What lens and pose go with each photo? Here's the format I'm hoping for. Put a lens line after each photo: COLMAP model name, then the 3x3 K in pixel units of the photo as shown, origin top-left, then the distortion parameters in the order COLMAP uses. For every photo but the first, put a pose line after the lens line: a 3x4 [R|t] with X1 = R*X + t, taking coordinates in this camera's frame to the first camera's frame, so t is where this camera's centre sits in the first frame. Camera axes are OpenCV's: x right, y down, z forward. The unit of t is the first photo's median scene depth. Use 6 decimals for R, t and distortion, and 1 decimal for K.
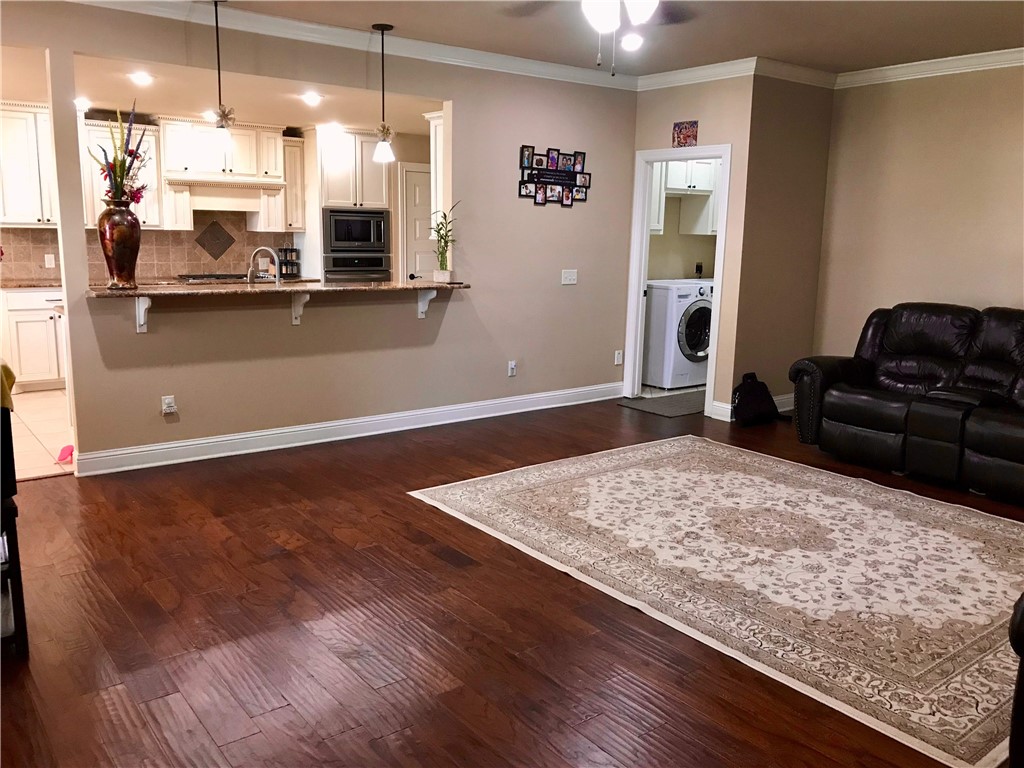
lens RADIAL K [[837.2, 0, 510.9], [0, 837.2, 373.2], [0, 0, 1]] dist [0.053129, -0.075727]
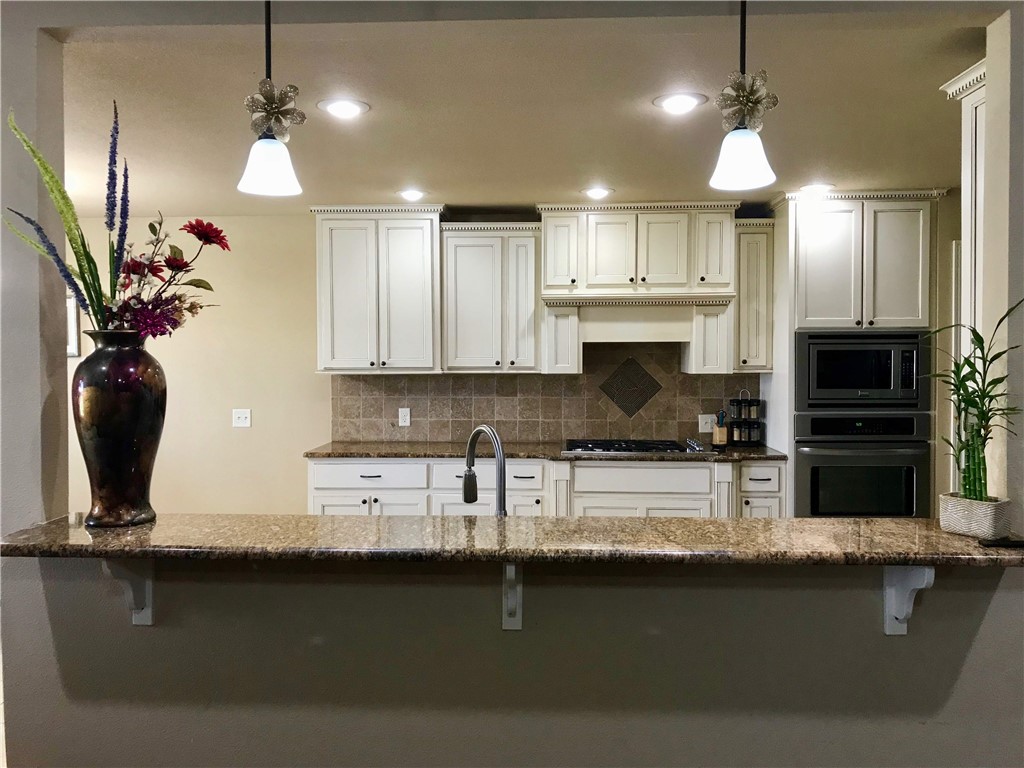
lens RADIAL K [[837.2, 0, 510.9], [0, 837.2, 373.2], [0, 0, 1]] dist [0.053129, -0.075727]
pose [[0.762006, -0.005419, -0.647547, -0.002184], [-0.092359, 0.988833, -0.116959, -0.098637], [0.640950, 0.148930, 0.752996, 0.529308]]
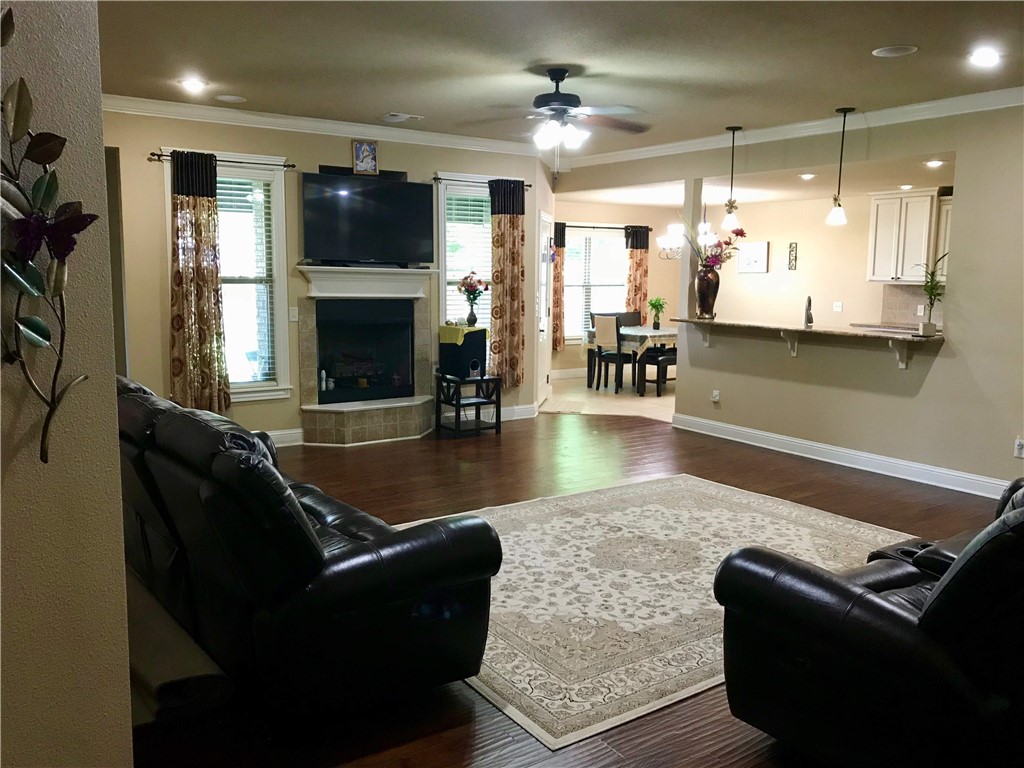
lens RADIAL K [[837.2, 0, 510.9], [0, 837.2, 373.2], [0, 0, 1]] dist [0.053129, -0.075727]
pose [[-0.057933, 0.103090, -0.992984, 0.789686], [-0.181942, 0.976906, 0.112035, -0.074669], [0.981601, 0.187156, -0.037839, 0.486620]]
